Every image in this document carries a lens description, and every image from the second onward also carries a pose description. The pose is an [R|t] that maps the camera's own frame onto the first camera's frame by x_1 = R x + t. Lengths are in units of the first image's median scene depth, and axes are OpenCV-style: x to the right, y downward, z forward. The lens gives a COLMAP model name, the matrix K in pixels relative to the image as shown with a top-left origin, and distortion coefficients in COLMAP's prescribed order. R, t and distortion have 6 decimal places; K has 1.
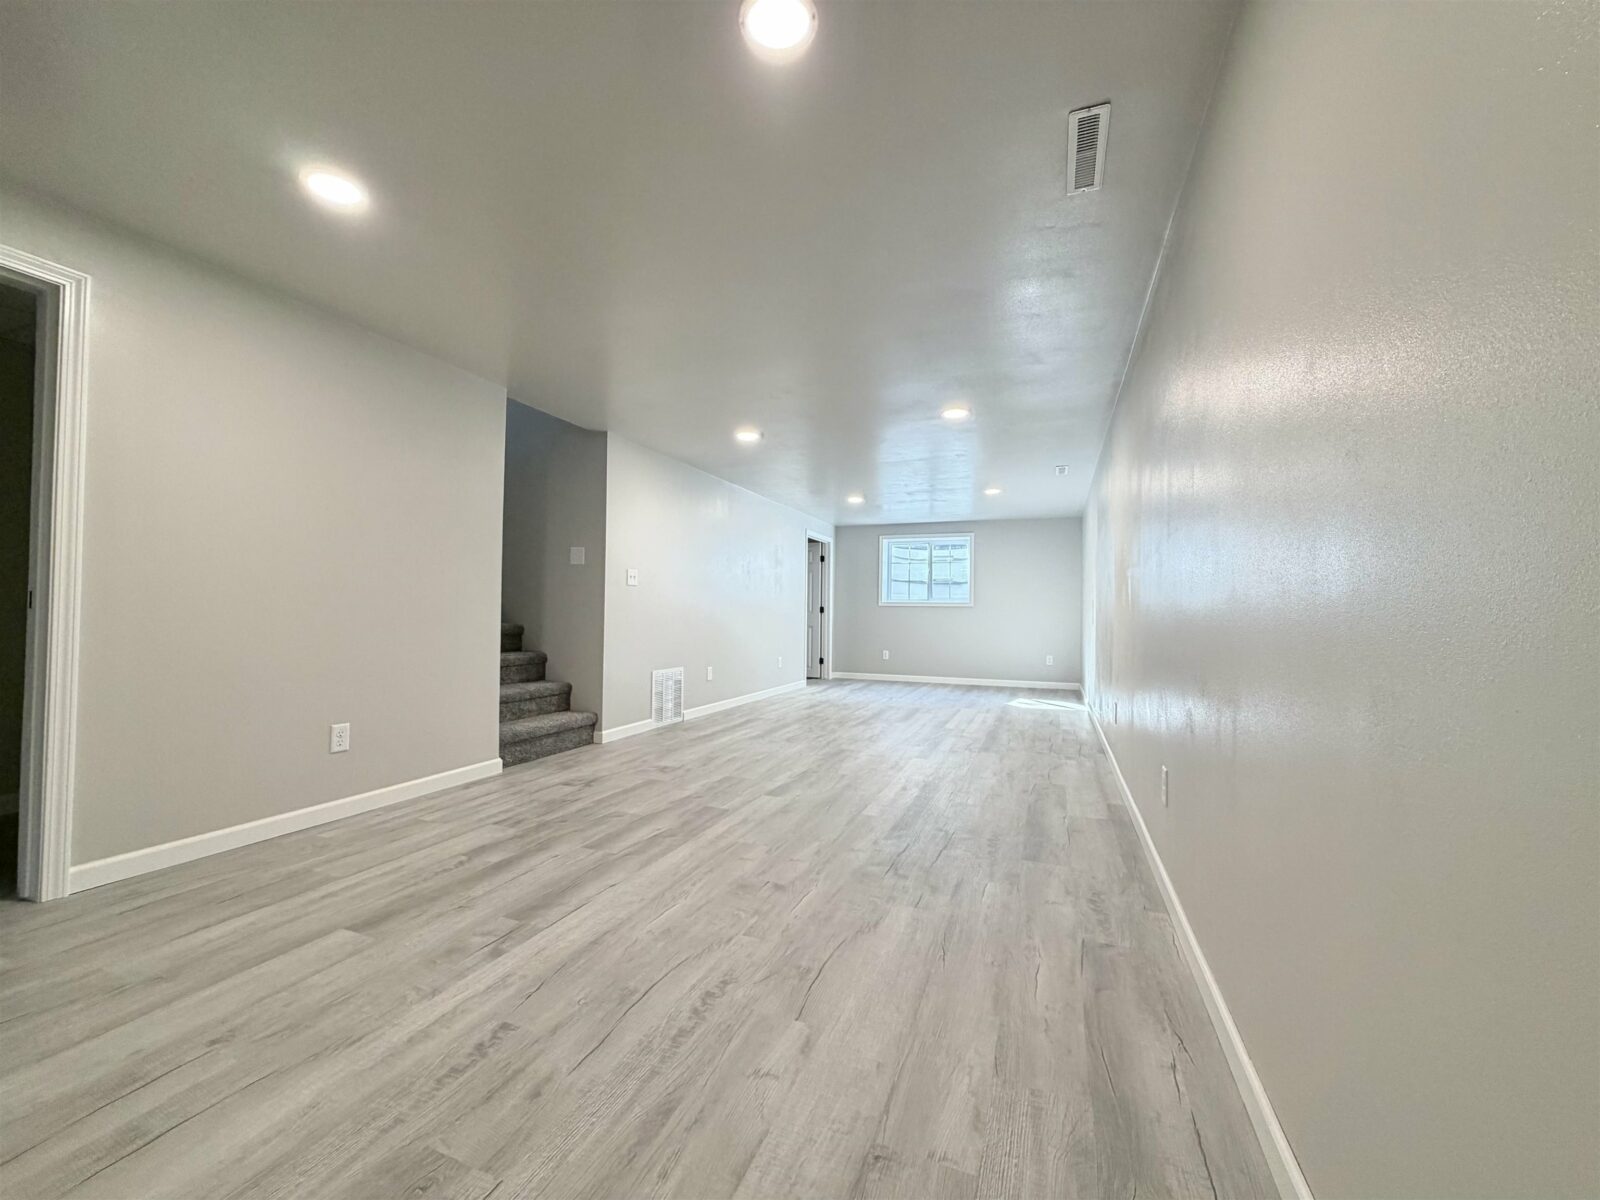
lens RADIAL K [[629.9, 0, 790.5], [0, 629.9, 595.0], [0, 0, 1]] dist [-0.000238, 0.000416]
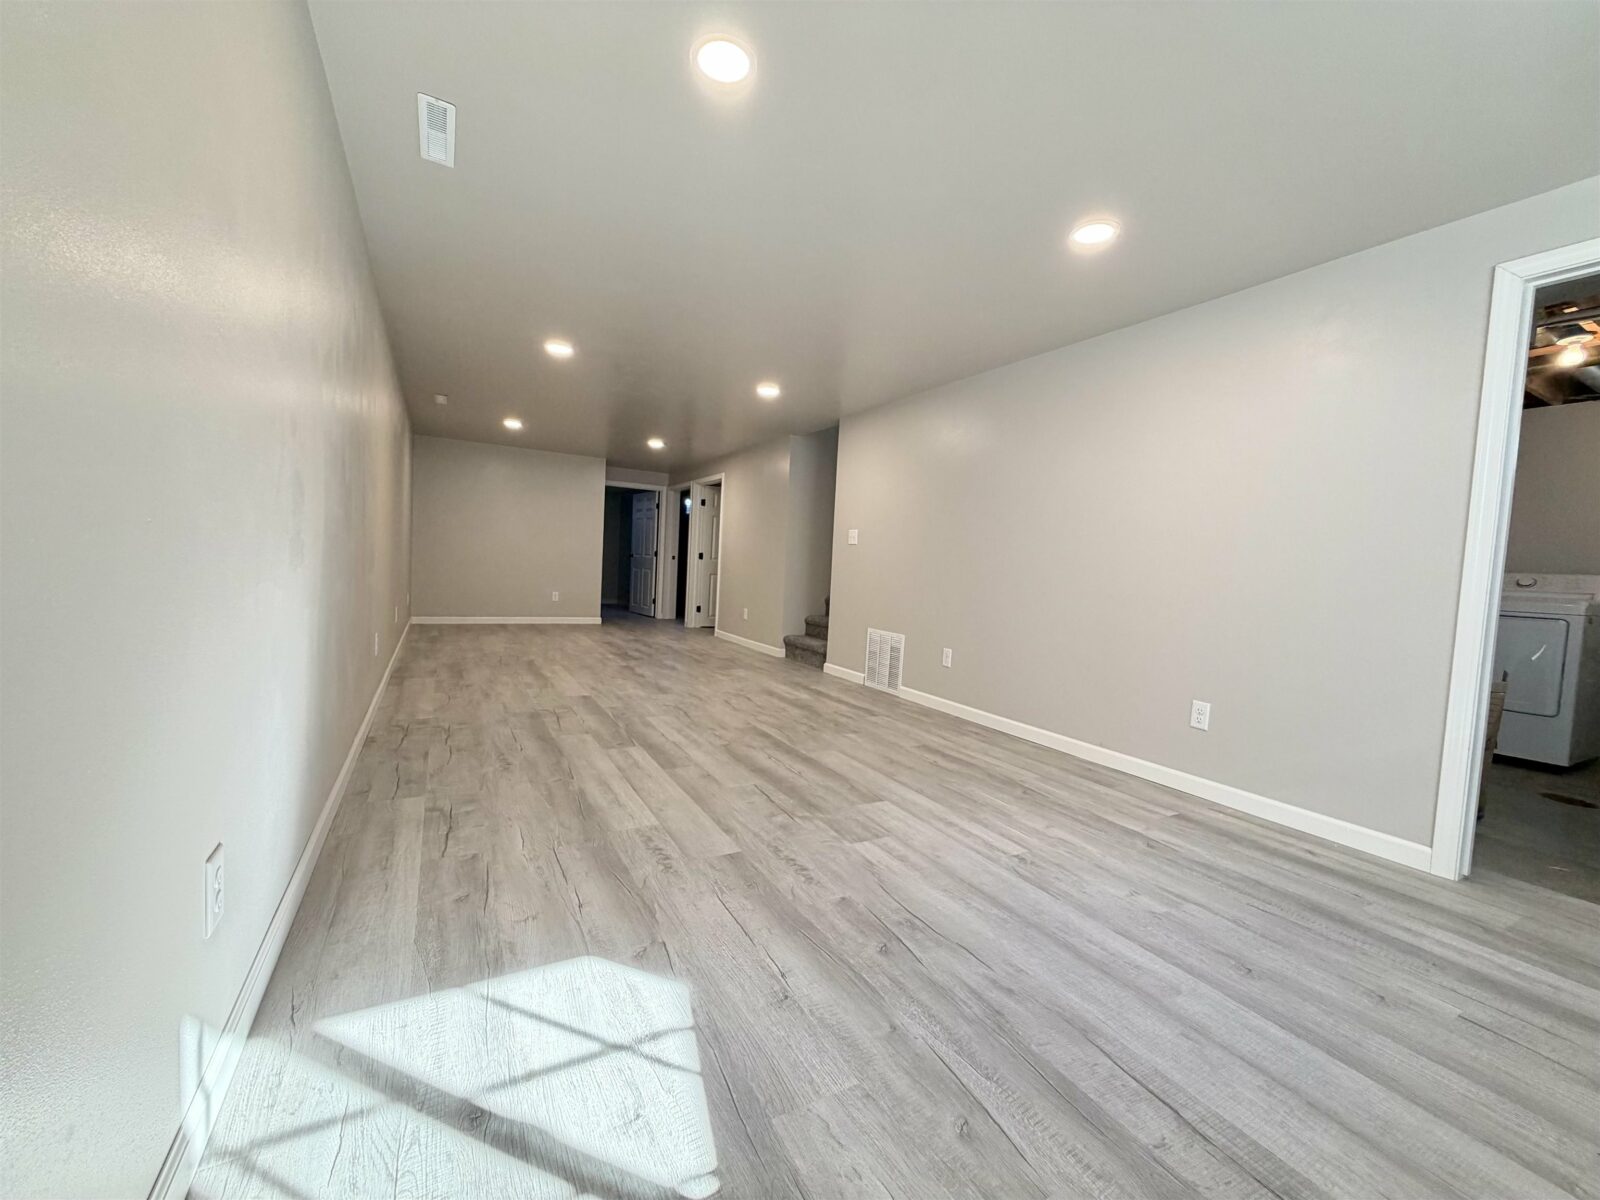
lens RADIAL K [[629.9, 0, 789.2], [0, 629.9, 600.3], [0, 0, 1]] dist [-0.000238, 0.000416]
pose [[-0.628177, 0.002022, -0.778068, 0.616287], [-0.031424, 0.999115, 0.027967, 0.047950], [0.777436, 0.042018, -0.627558, 1.451398]]
